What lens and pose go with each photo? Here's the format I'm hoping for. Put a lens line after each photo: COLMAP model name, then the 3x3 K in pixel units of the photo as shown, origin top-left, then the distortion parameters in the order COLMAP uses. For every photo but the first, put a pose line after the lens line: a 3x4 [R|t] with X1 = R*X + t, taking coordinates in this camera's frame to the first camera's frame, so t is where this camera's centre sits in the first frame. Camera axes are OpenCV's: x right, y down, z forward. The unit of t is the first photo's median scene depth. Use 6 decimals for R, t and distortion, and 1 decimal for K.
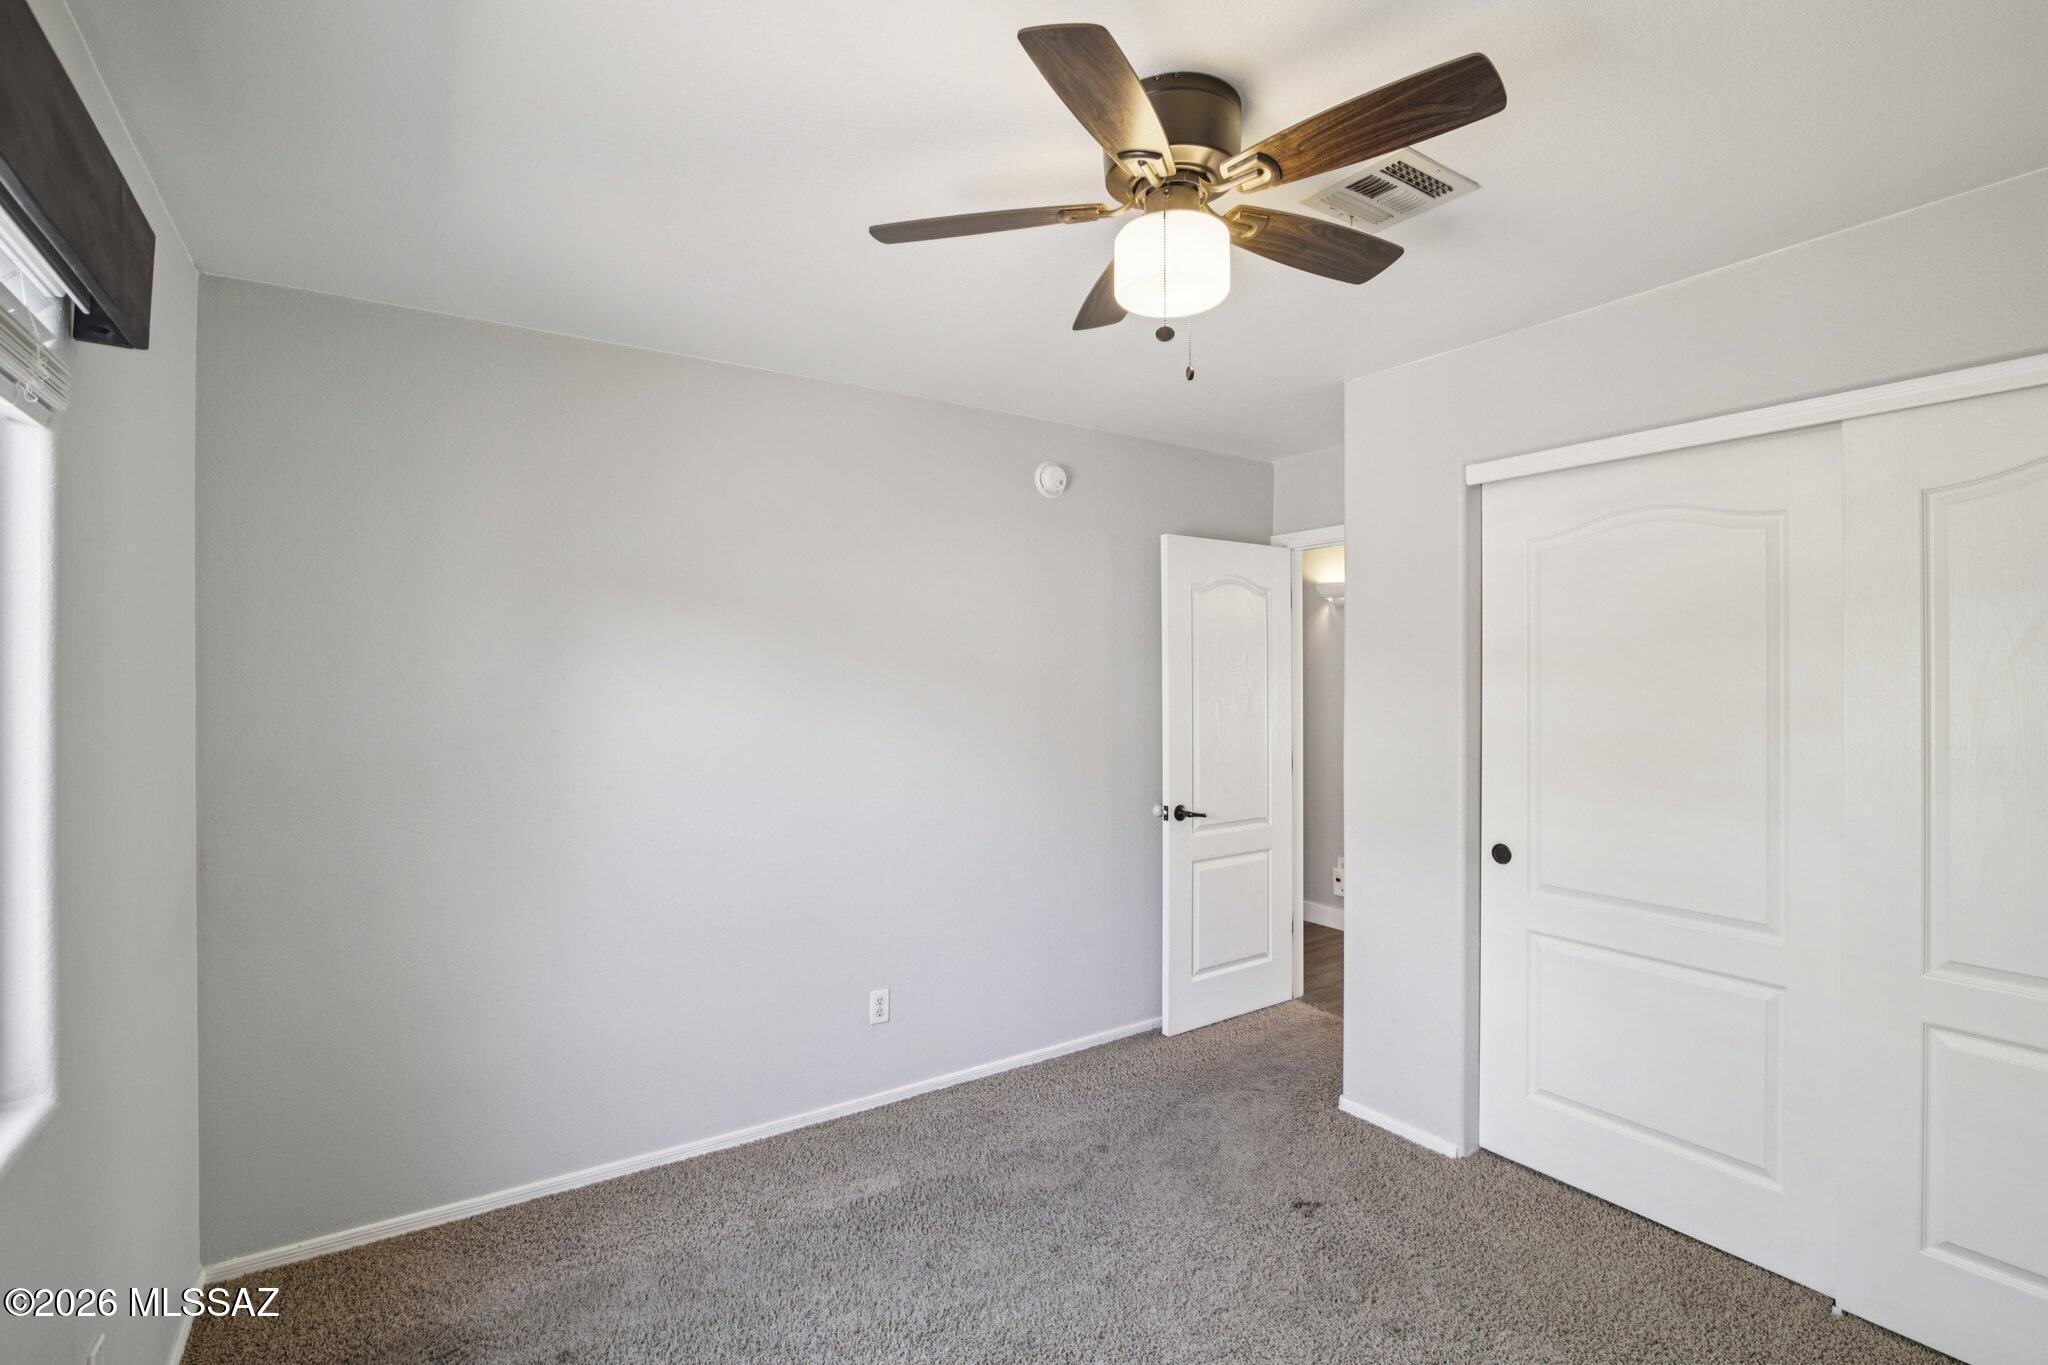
lens RADIAL K [[928.2, 0, 1017.8], [0, 928.2, 683.4], [0, 0, 1]] dist [-0.018174, 0.000326]
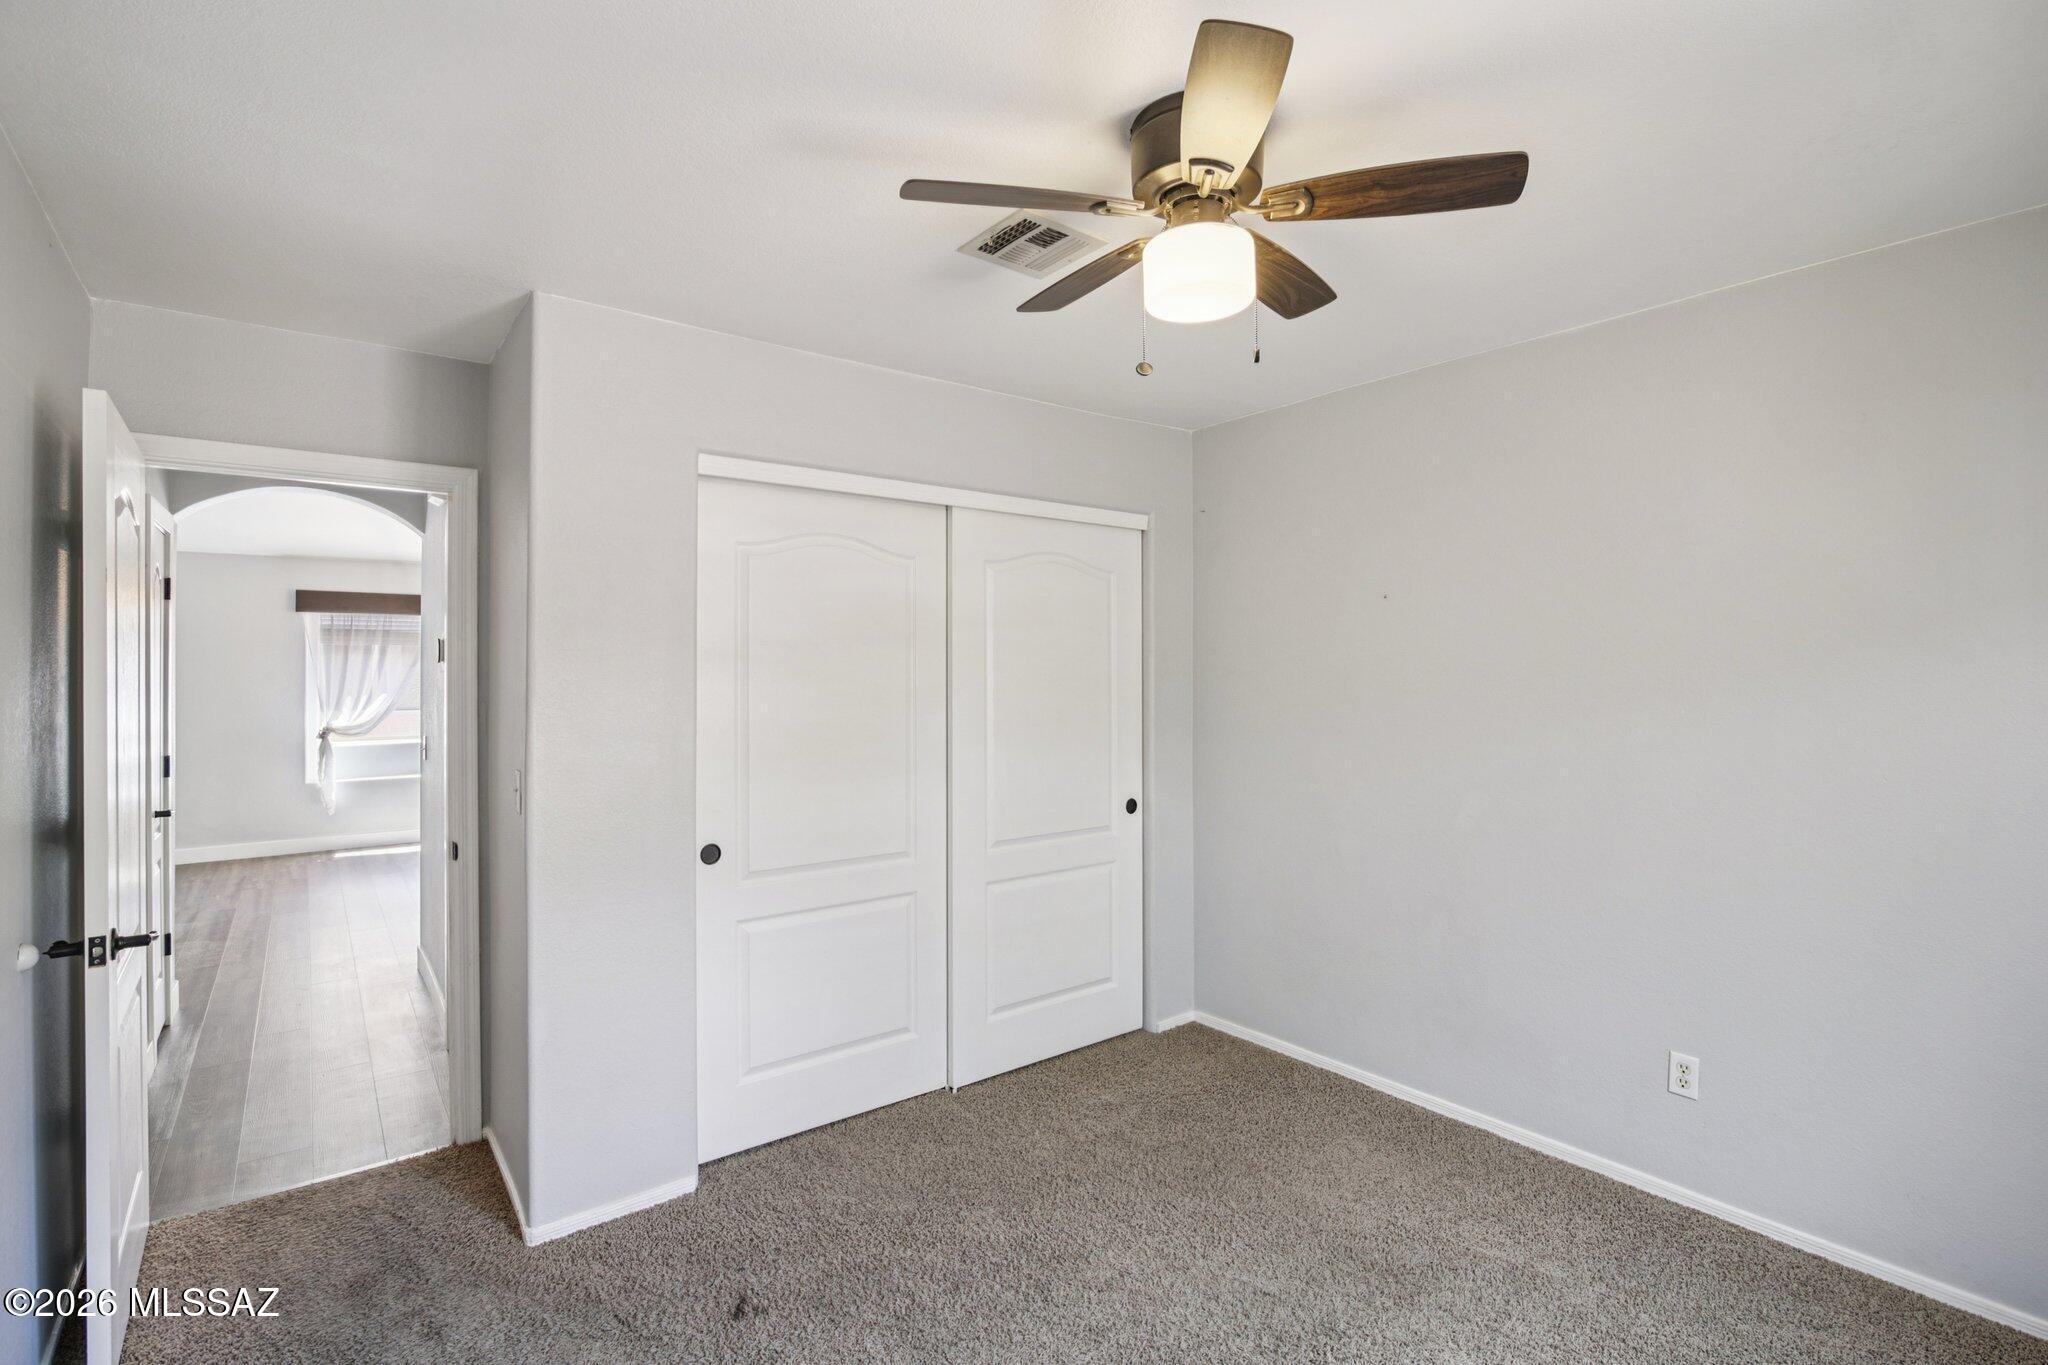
lens RADIAL K [[930.3, 0, 1019.1], [0, 930.3, 671.4], [0, 0, 1]] dist [-0.019008, -0.000083]
pose [[-0.067552, 0.005046, 0.997703, -0.525592], [0.008108, 0.999957, -0.004508, -0.003790], [-0.997683, 0.007785, -0.067590, 0.791709]]
